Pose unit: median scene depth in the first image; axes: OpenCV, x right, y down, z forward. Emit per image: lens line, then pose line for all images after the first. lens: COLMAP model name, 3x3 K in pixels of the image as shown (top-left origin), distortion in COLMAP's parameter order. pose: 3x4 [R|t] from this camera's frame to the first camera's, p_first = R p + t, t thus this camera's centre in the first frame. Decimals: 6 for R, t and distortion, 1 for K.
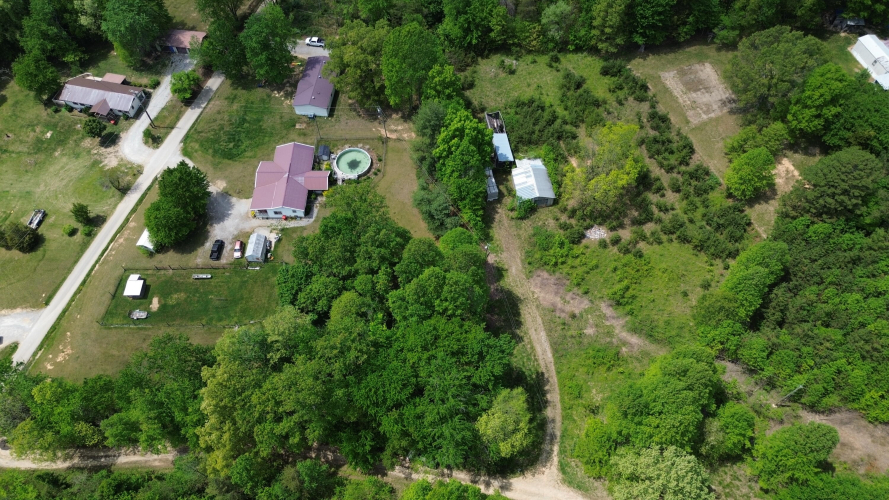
lens RADIAL K [[623.7, 0, 440.4], [0, 623.7, 251.0], [0, 0, 1]] dist [0.072362, -0.077215]
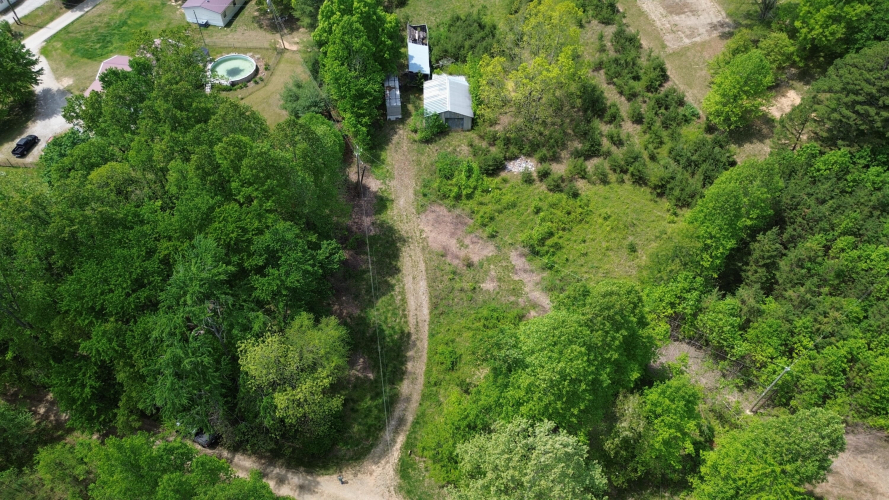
lens RADIAL K [[623.7, 0, 440.5], [0, 623.7, 253.0], [0, 0, 1]] dist [0.072362, -0.077215]
pose [[0.992917, 0.102785, -0.059591, 0.209372], [-0.109811, 0.985415, -0.129997, 0.176531], [0.045360, 0.135620, 0.989722, 0.291147]]
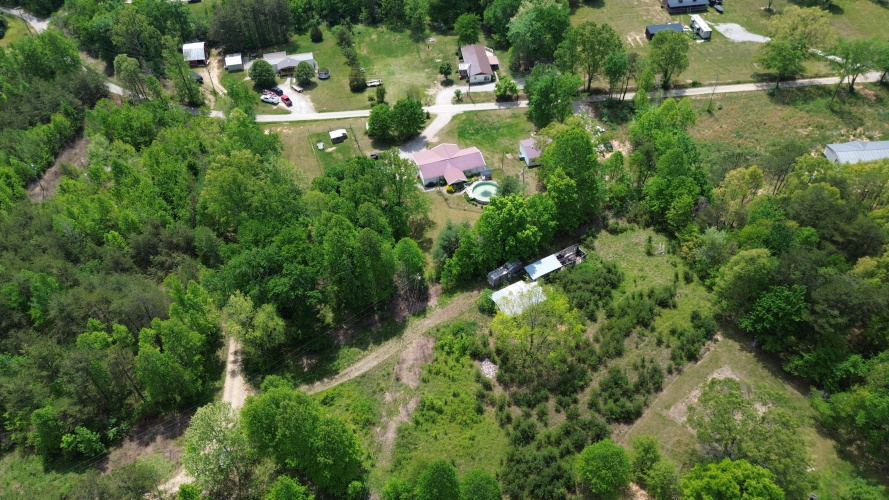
lens RADIAL K [[623.7, 0, 445.3], [0, 623.7, 251.1], [0, 0, 1]] dist [0.072362, -0.077215]
pose [[0.346121, 0.687459, -0.638436, 0.718007], [-0.792095, 0.578807, 0.193825, -0.267651], [0.502778, 0.438615, 0.744870, 0.165079]]
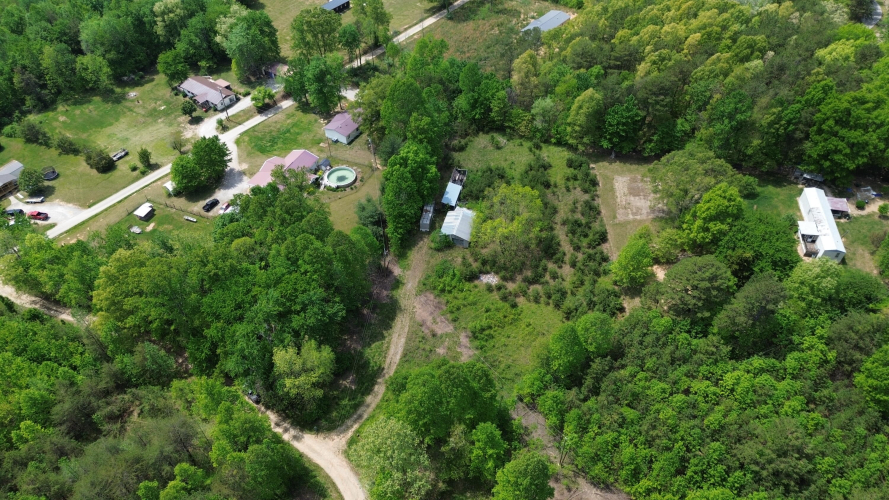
lens RADIAL K [[623.7, 0, 442.7], [0, 623.7, 250.9], [0, 0, 1]] dist [0.072362, -0.077215]
pose [[0.914577, 0.289264, -0.282624, 0.471382], [-0.342580, 0.925536, -0.161315, 0.132781], [0.214916, 0.244356, 0.945569, -0.076229]]
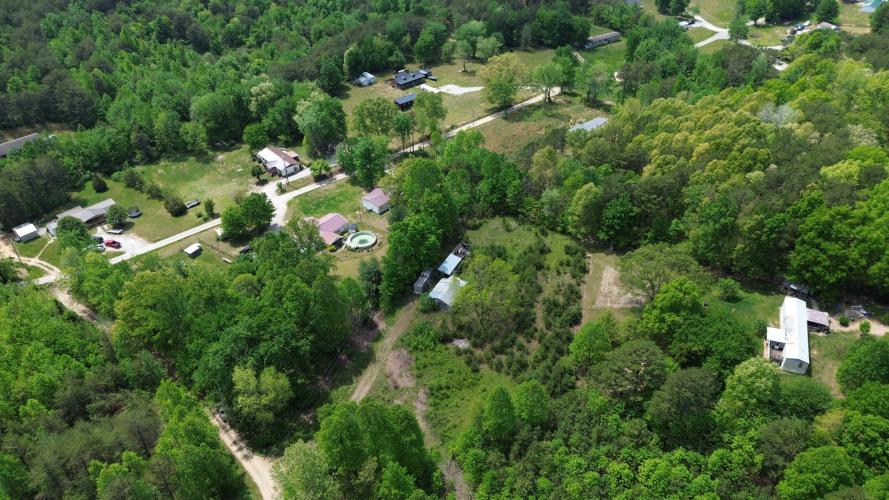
lens RADIAL K [[623.7, 0, 443.5], [0, 623.7, 250.7], [0, 0, 1]] dist [0.072362, -0.077215]
pose [[0.805670, 0.341011, -0.484363, 0.727554], [-0.493513, 0.838654, -0.230444, 0.111314], [0.327629, 0.424701, 0.843972, -0.068268]]
